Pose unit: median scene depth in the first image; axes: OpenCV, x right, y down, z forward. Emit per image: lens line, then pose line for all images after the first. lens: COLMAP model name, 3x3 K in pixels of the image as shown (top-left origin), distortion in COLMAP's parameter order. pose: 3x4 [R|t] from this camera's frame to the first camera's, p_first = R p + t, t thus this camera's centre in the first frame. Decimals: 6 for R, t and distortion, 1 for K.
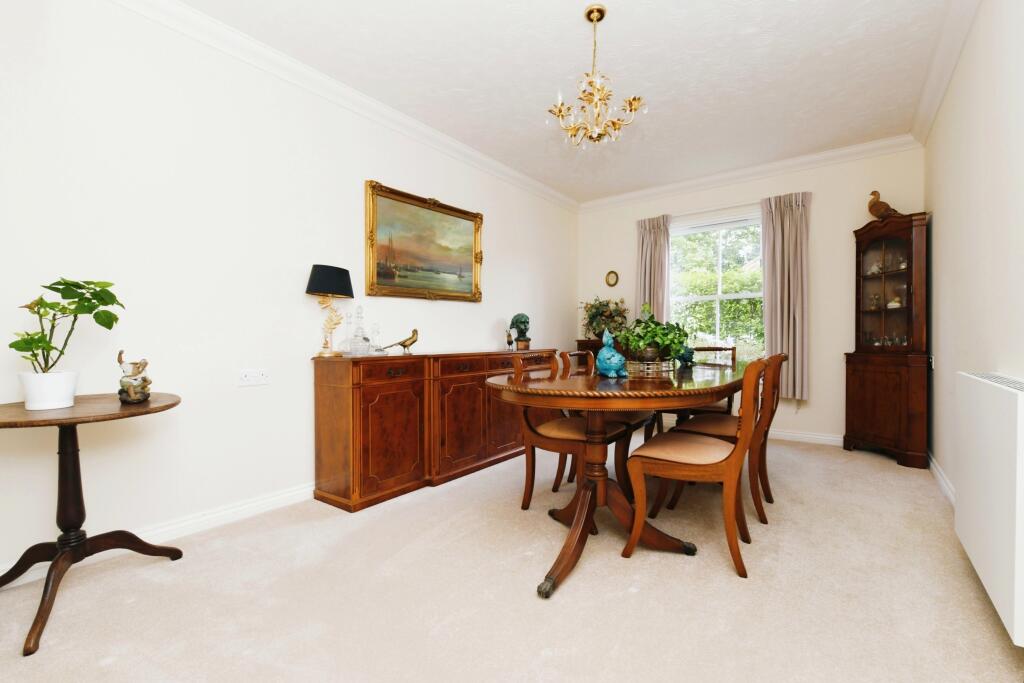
lens RADIAL K [[422.1, 0, 512.0], [0, 422.1, 341.5], [0, 0, 1]] dist [0.000940, 0.000013]
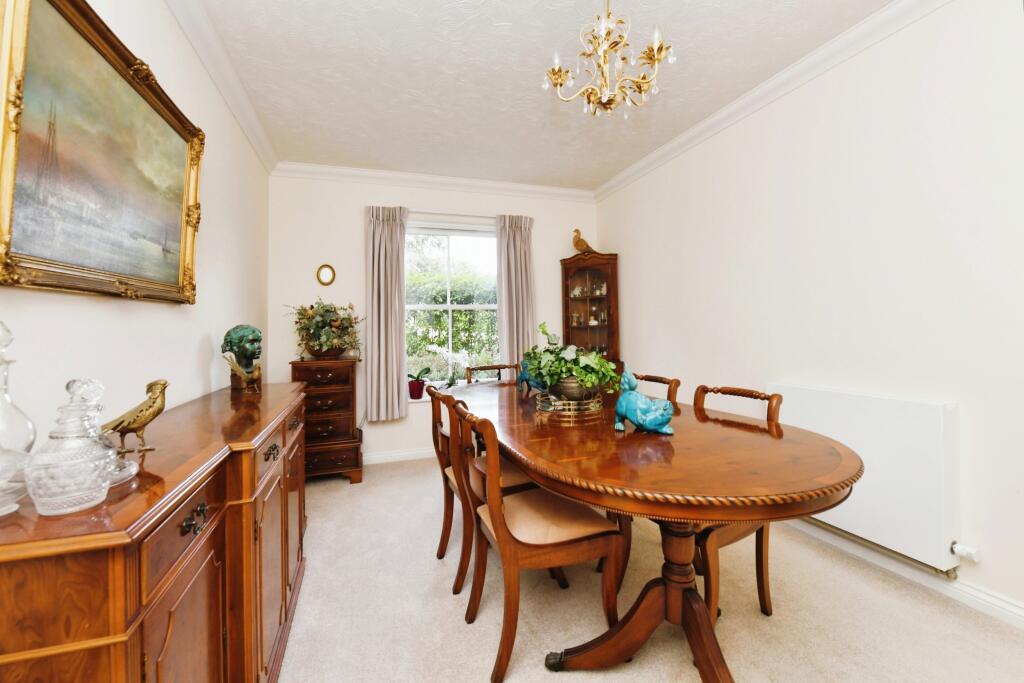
lens RADIAL K [[443.8, 0, 511.4], [0, 443.8, 332.8], [0, 0, 1]] dist [0.001314, -0.000035]
pose [[0.582808, -0.007179, 0.812578, -0.290617], [0.018139, 0.999827, -0.004176, -0.051432], [-0.812407, 0.017173, 0.582838, 0.389111]]
